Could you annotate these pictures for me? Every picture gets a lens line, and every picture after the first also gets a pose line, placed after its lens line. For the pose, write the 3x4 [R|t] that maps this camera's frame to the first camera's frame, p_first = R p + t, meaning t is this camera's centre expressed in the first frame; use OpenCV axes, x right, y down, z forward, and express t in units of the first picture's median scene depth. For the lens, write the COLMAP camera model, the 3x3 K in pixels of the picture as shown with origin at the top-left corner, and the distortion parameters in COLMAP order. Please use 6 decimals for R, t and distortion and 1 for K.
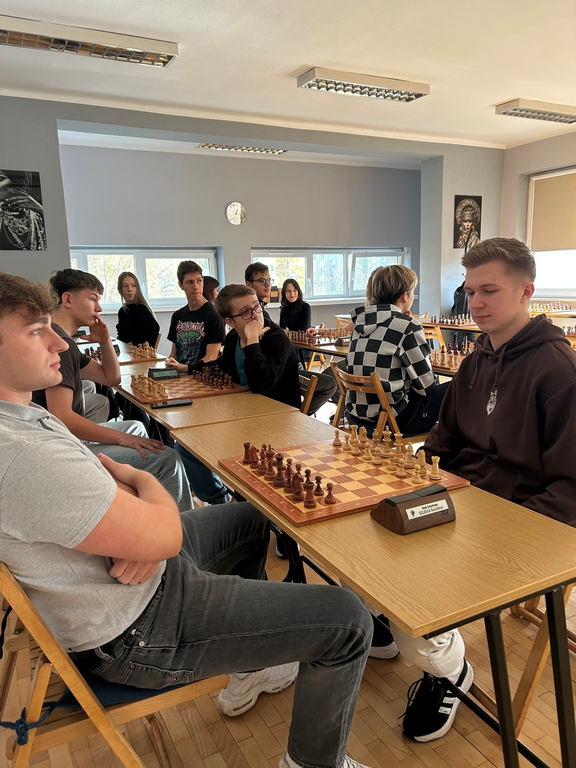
lens RADIAL K [[569.6, 0, 287.5], [0, 569.6, 379.9], [0, 0, 1]] dist [0.085209, -0.074455]
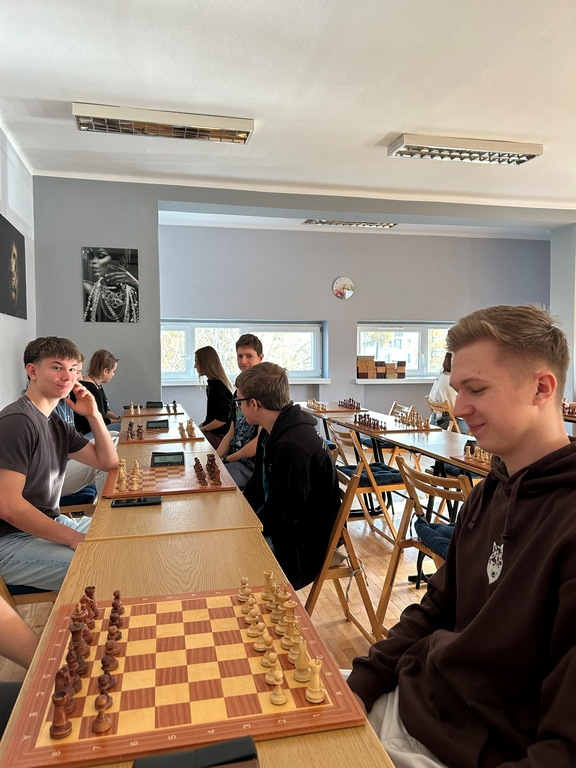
lens RADIAL K [[569.6, 0, 287.5], [0, 569.6, 379.9], [0, 0, 1]] dist [0.085209, -0.074455]
pose [[0.968806, 0.036594, -0.245104, 0.184649], [-0.067093, 0.990832, -0.117264, -0.042065], [0.238566, 0.130051, 0.962379, 0.189414]]
